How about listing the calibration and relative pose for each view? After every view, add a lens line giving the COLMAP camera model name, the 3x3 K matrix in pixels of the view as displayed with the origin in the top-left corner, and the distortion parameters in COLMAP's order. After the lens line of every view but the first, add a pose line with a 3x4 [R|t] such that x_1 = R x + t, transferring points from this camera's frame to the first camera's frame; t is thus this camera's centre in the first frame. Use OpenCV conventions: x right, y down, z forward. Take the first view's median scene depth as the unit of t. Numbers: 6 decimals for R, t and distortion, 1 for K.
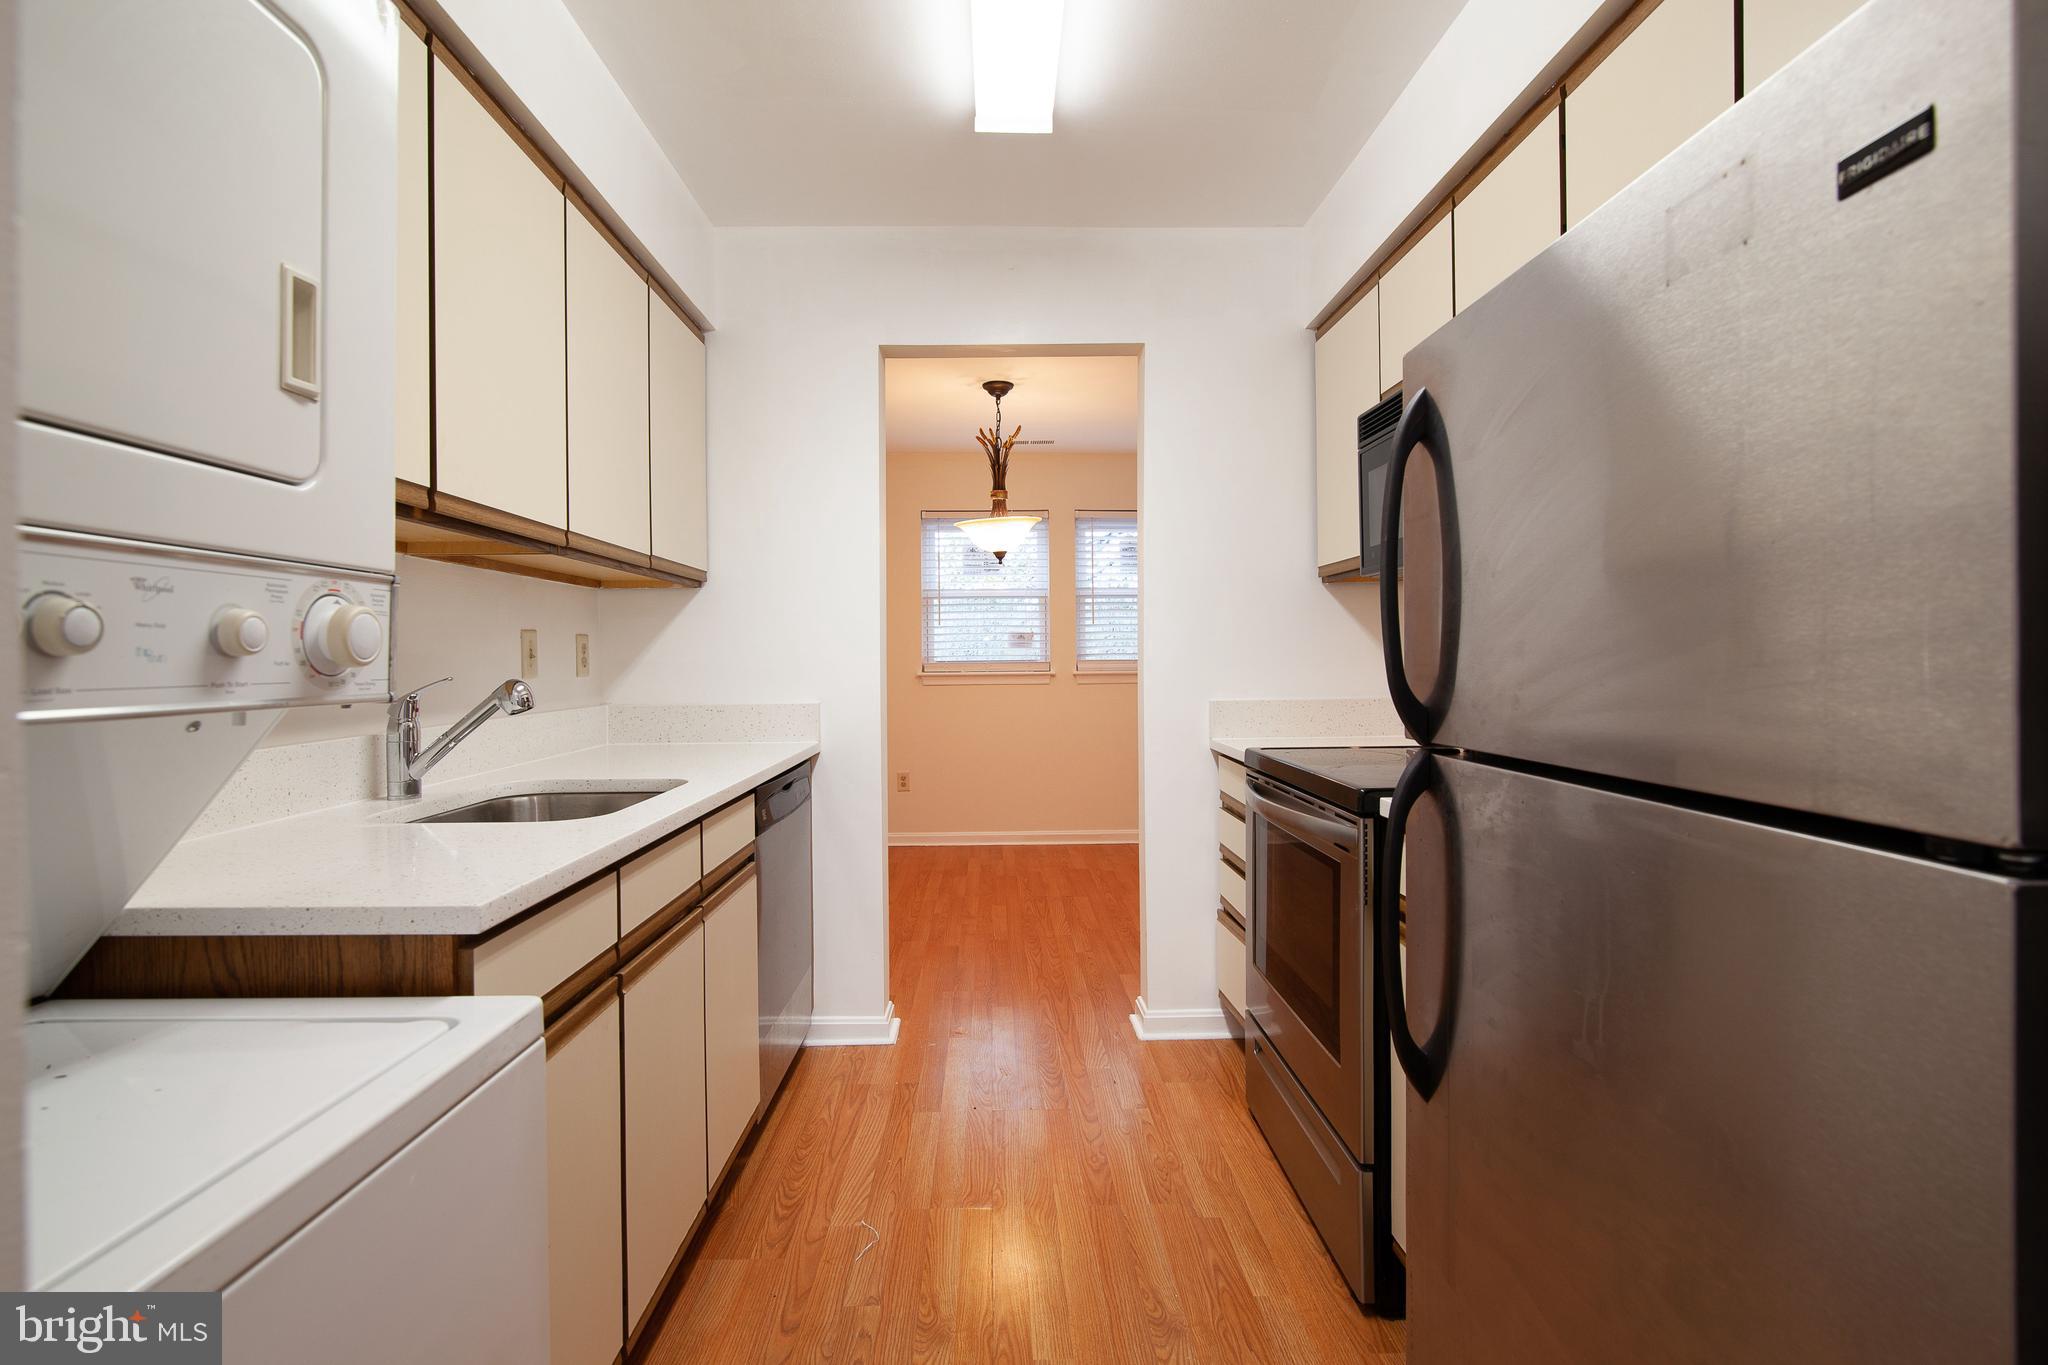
lens RADIAL K [[970.5, 0, 1007.3], [0, 970.5, 678.1], [0, 0, 1]] dist [0.009672, -0.001732]
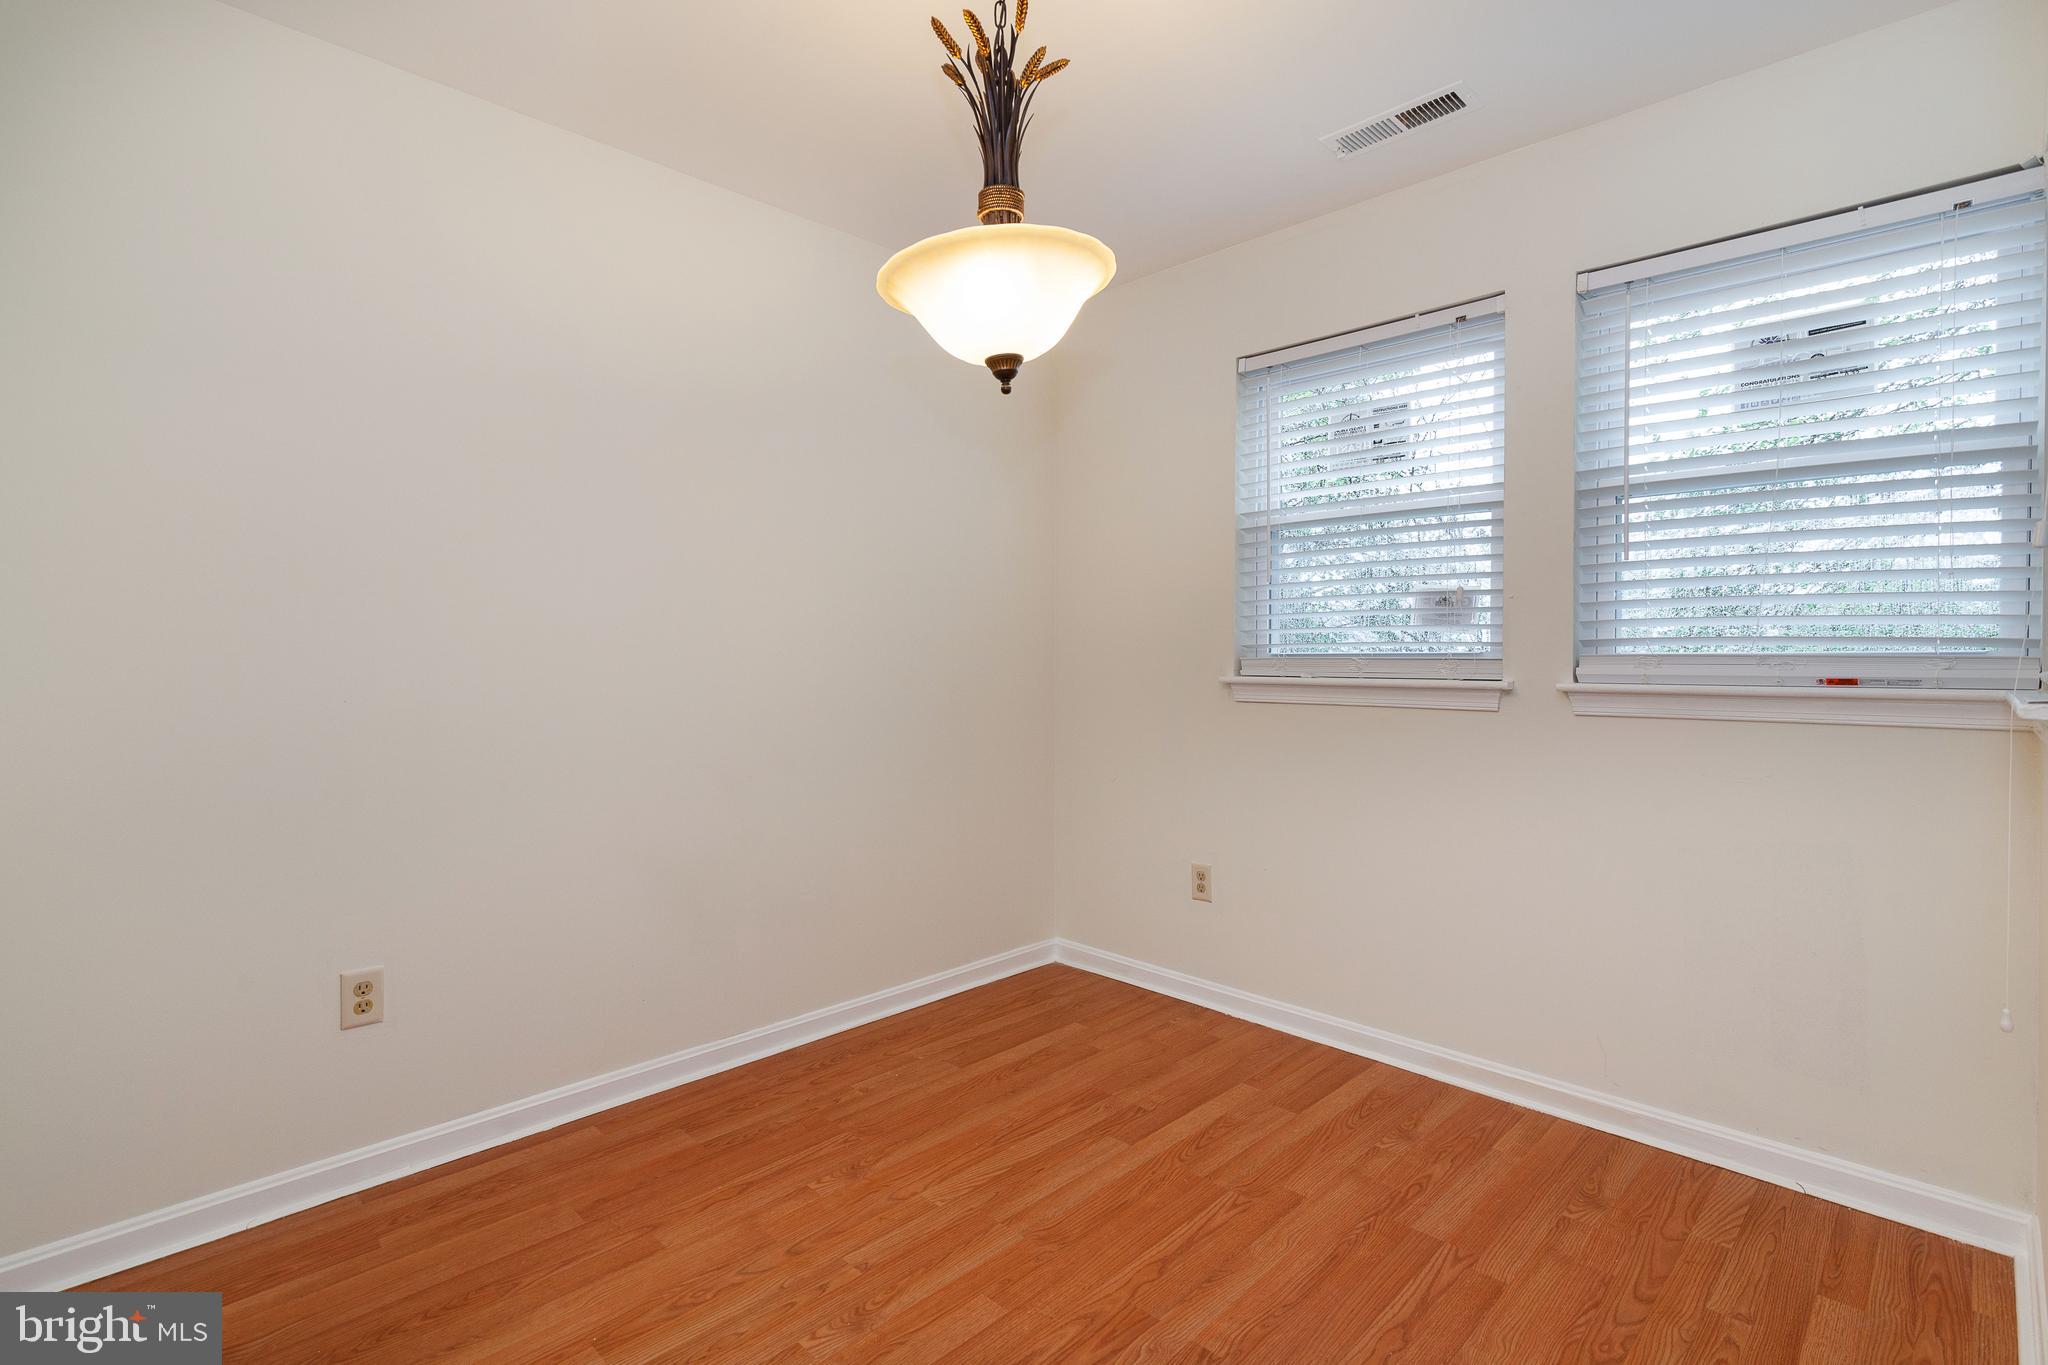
lens RADIAL K [[970.5, 0, 1025.6], [0, 970.5, 678.7], [0, 0, 1]] dist [0.009672, -0.001732]
pose [[0.724108, 0.027983, -0.689118, 2.158968], [-0.021171, 0.999608, 0.018344, -0.135457], [0.689361, 0.001306, 0.724417, 6.653177]]
